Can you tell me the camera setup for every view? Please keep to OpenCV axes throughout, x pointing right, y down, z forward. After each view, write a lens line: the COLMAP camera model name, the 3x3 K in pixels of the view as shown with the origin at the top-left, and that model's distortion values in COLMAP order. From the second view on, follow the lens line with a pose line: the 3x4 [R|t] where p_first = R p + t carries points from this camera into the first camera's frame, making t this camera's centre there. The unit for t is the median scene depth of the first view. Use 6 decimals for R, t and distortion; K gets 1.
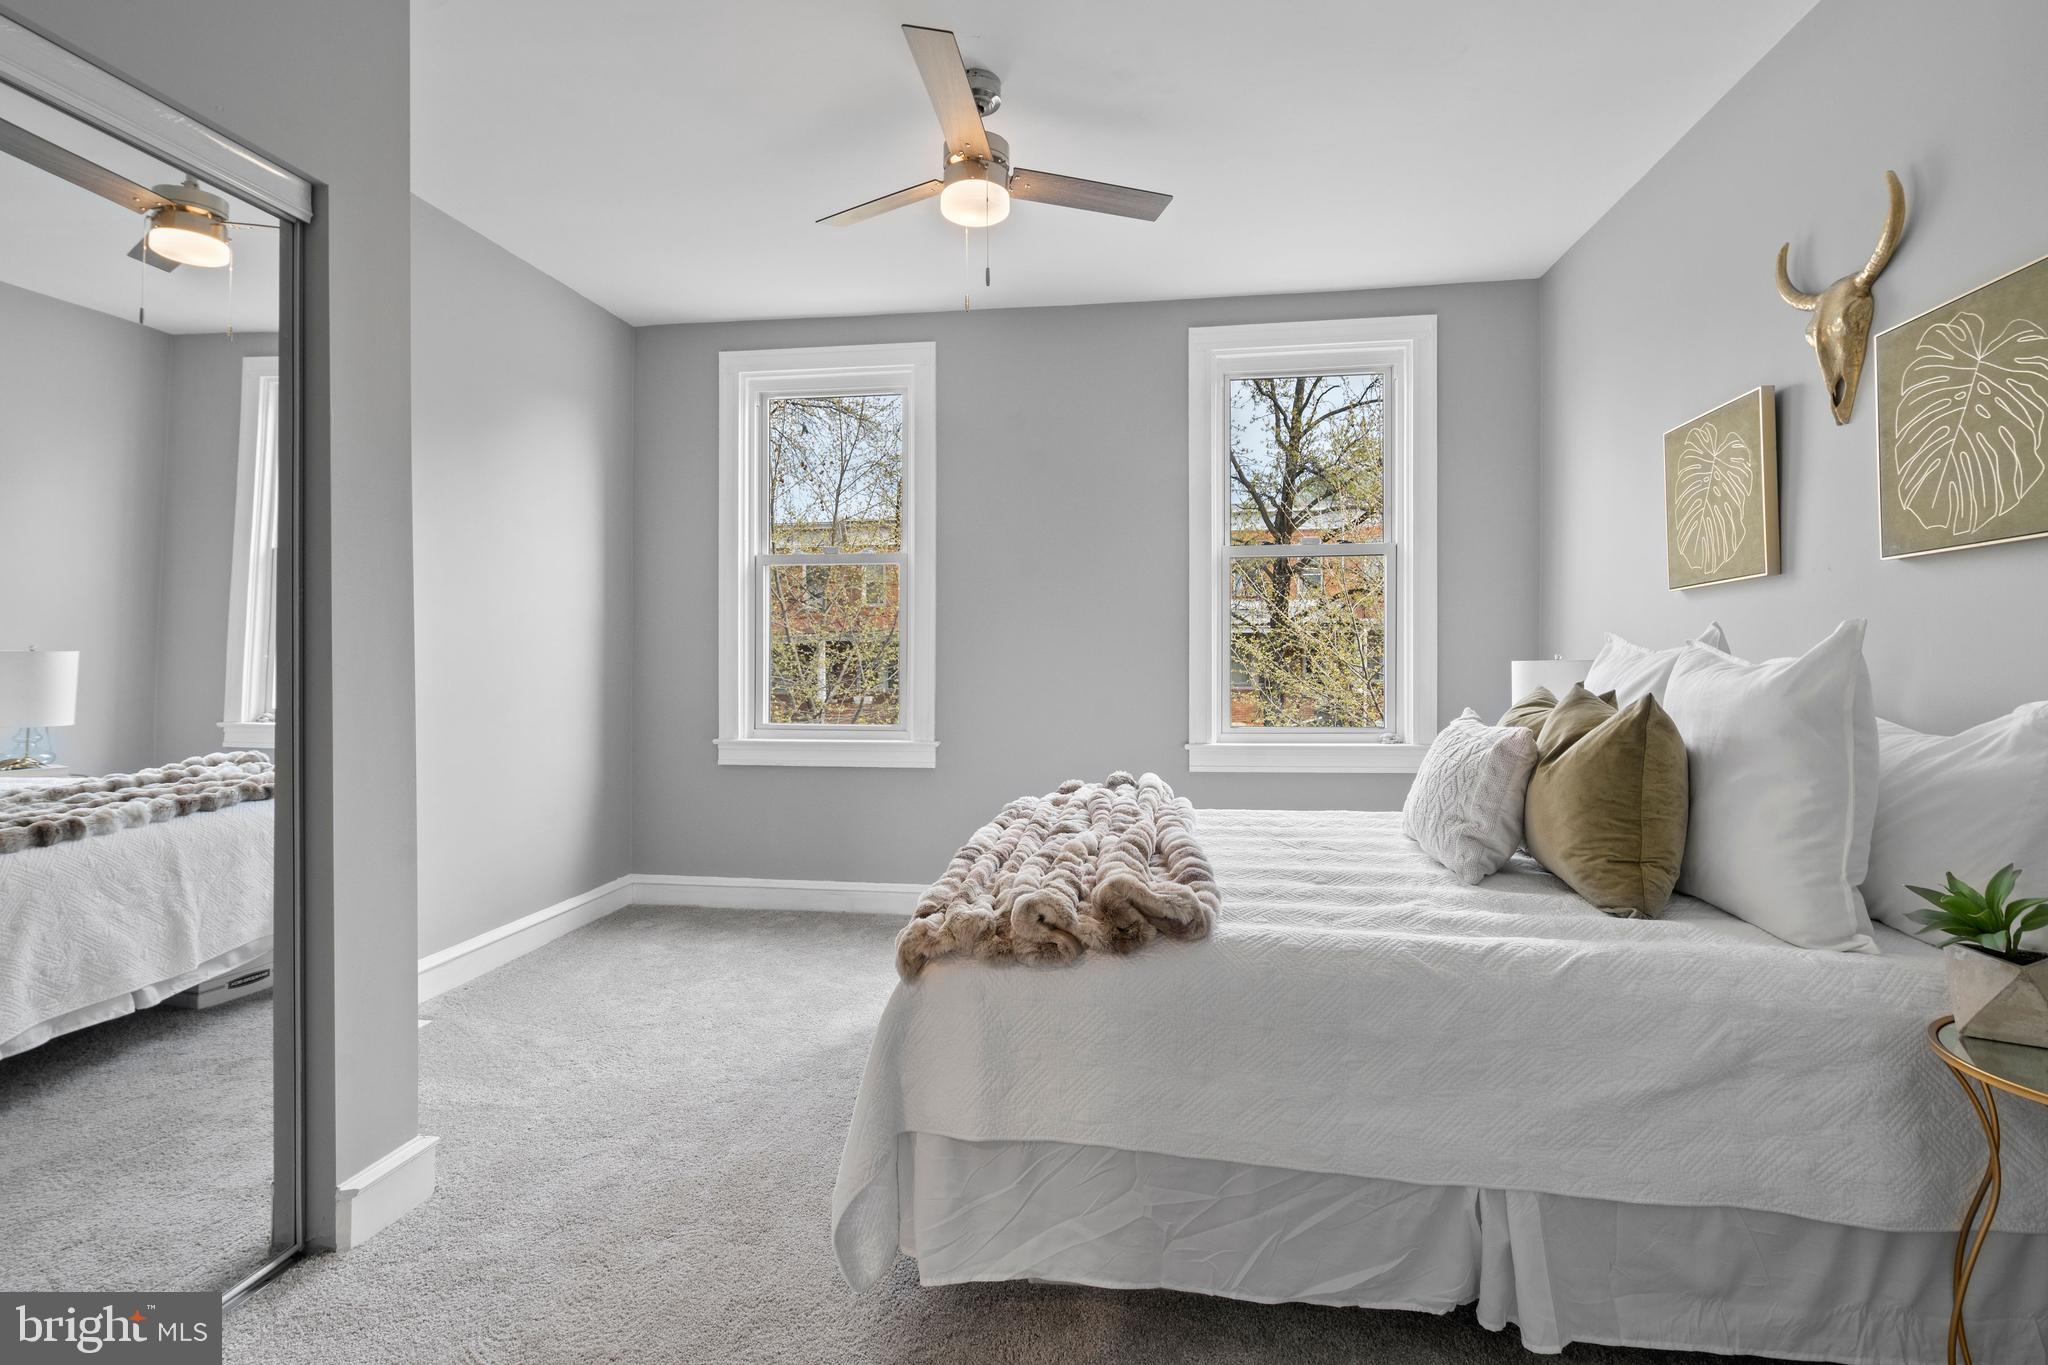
lens RADIAL K [[972.8, 0, 1017.3], [0, 972.8, 662.5], [0, 0, 1]] dist [-0.014306, 0.004860]
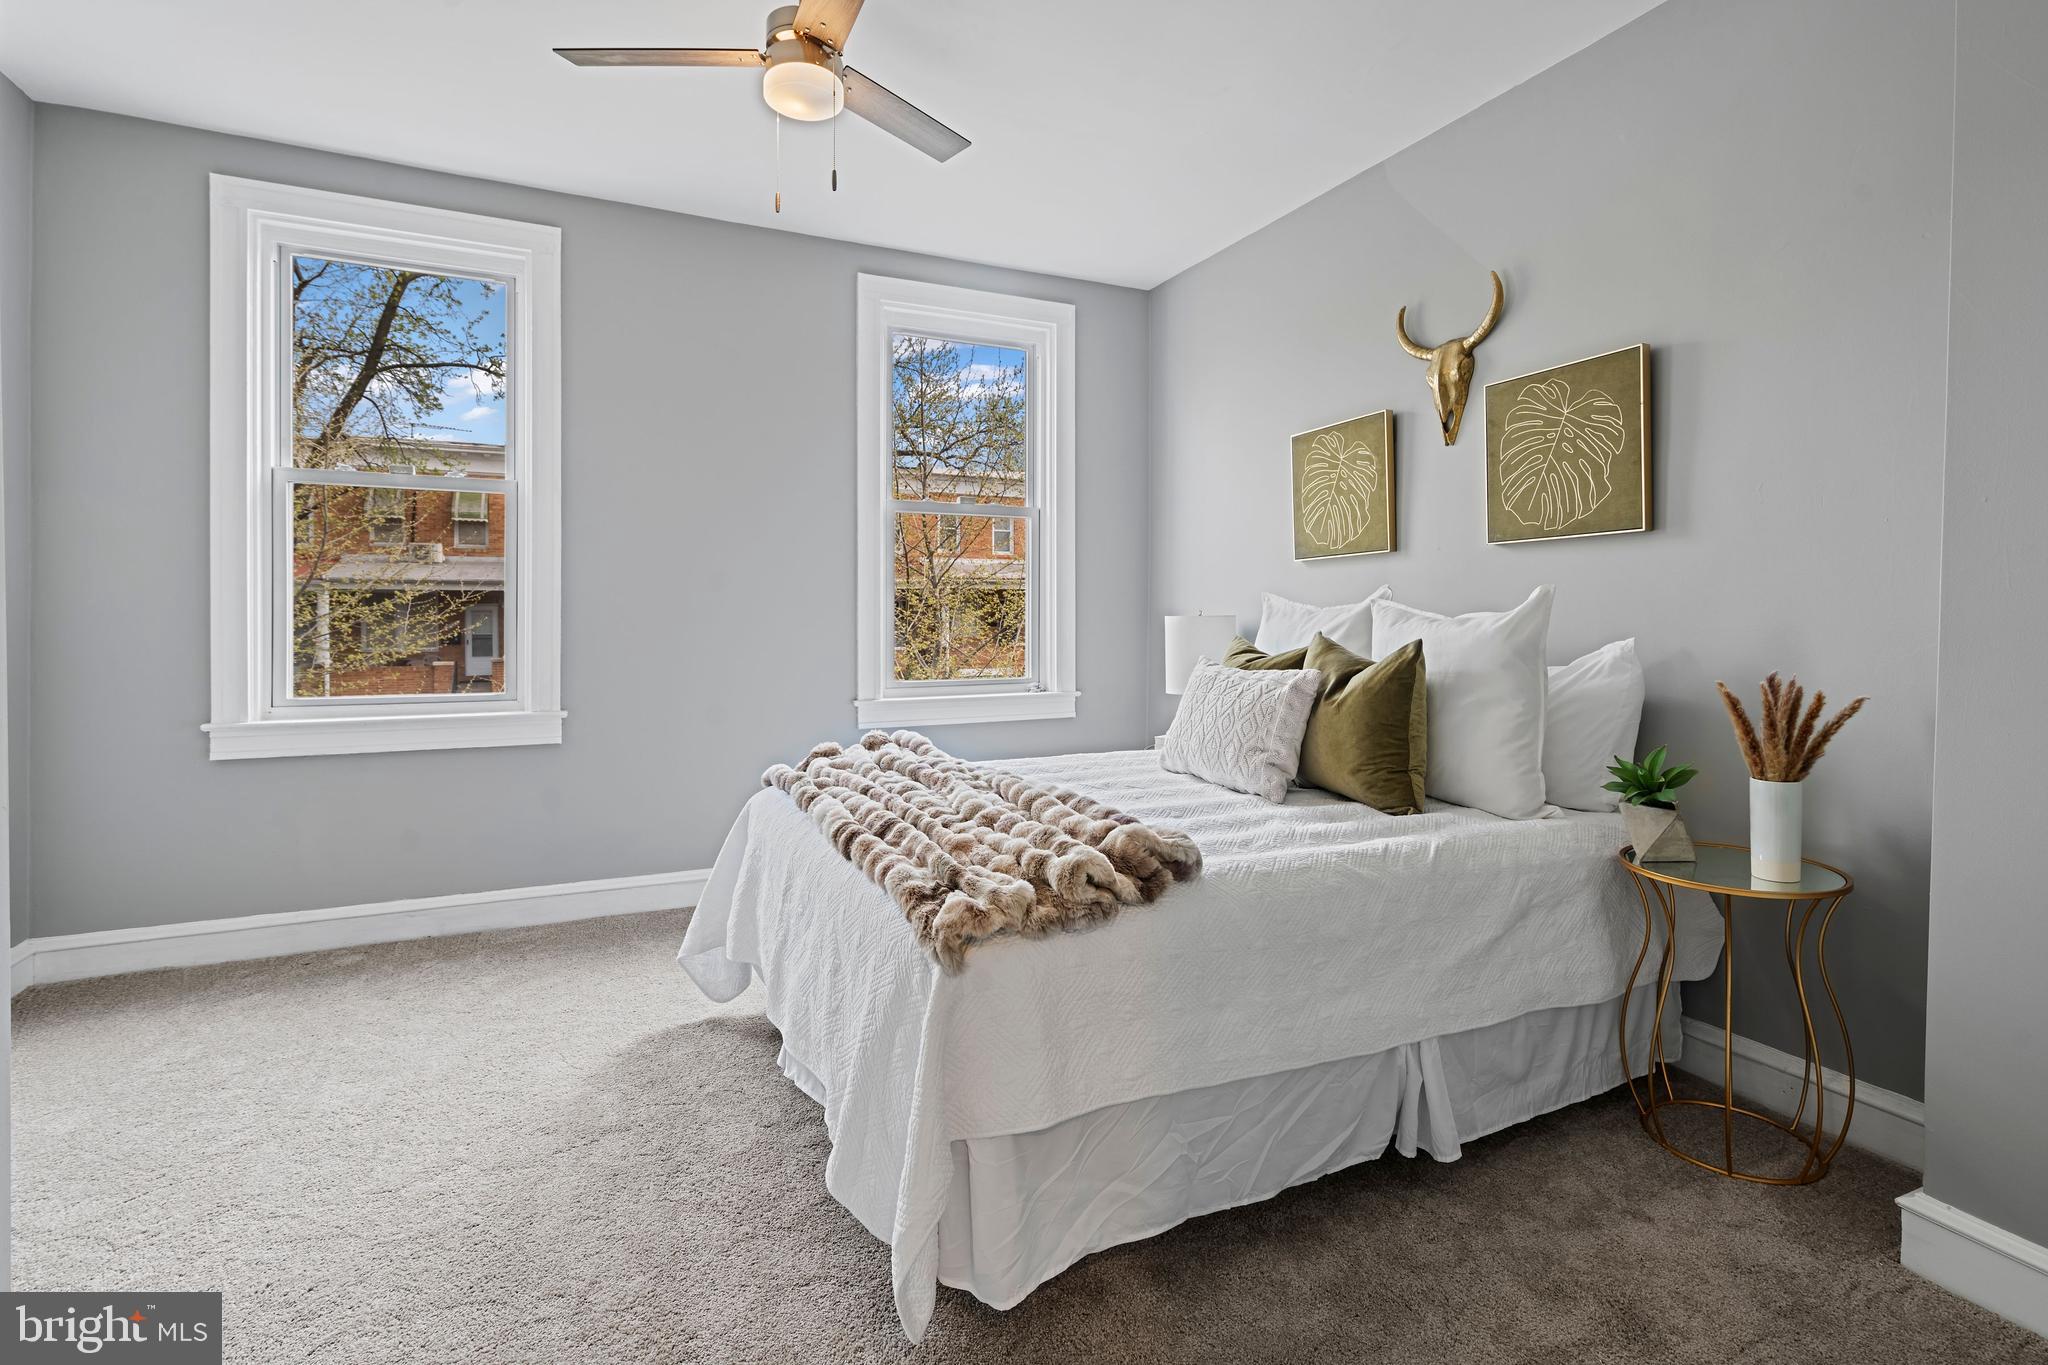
lens RADIAL K [[972.8, 0, 1057.1], [0, 972.8, 622.0], [0, 0, 1]] dist [-0.014306, 0.004860]
pose [[0.827079, -0.000275, 0.562085, -0.467999], [-0.001343, 0.999996, 0.002465, 0.005702], [-0.562083, -0.002794, 0.827076, 0.192334]]
